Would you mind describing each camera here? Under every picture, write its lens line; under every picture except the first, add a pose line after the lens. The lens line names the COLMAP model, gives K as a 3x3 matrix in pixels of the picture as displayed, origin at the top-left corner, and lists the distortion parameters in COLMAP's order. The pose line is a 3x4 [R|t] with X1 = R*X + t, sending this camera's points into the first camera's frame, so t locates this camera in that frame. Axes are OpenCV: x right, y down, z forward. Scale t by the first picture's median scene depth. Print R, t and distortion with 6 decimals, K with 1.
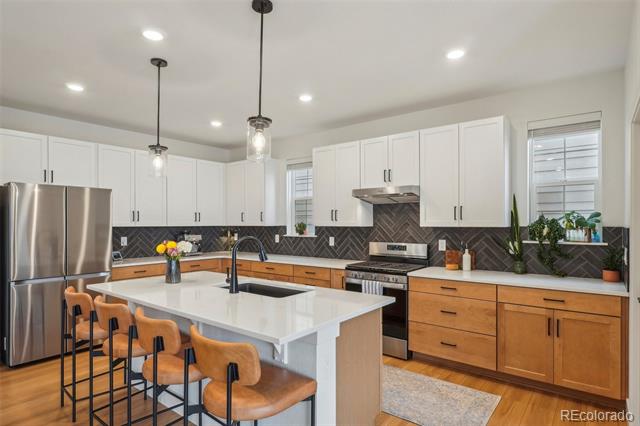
lens RADIAL K [[370.5, 0, 320.0], [0, 370.5, 213.0], [0, 0, 1]] dist [0.023189, -0.000442]
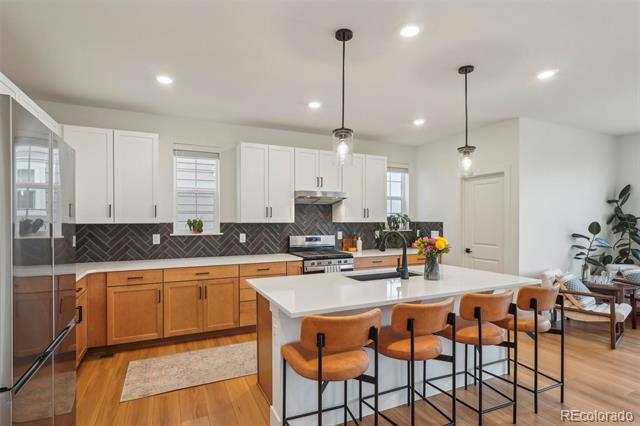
lens RADIAL K [[283.3, 0, 319.4], [0, 283.3, 222.8], [0, 0, 1]] dist [0.000277, 0.000032]
pose [[0.483607, -0.007241, 0.875255, -0.609310], [-0.024336, 0.999468, 0.021715, 0.015252], [-0.874947, -0.031802, 0.483174, 0.501789]]
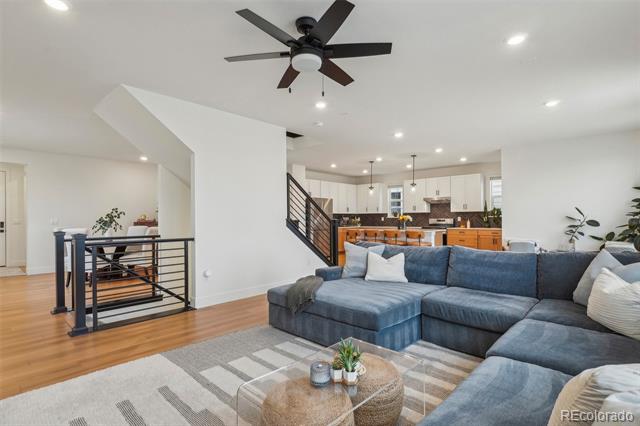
lens RADIAL K [[321.7, 0, 320.0], [0, 321.7, 213.0], [0, 0, 1]] dist [-0.000809, -0.000127]
pose [[0.997004, -0.006450, -0.077085, -0.435795], [0.007316, 0.999913, 0.010962, 0.010877], [0.077008, -0.011493, 0.996964, -1.227690]]
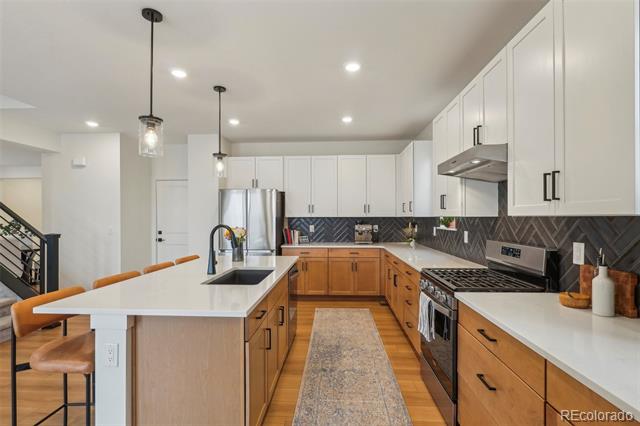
lens RADIAL K [[321.7, 0, 320.0], [0, 321.7, 213.0], [0, 0, 1]] dist [-0.000809, -0.000127]
pose [[0.585866, -0.009877, -0.810348, 0.438963], [0.025533, 0.999654, 0.006276, 0.017804], [0.810005, -0.024367, 0.585916, 0.422173]]
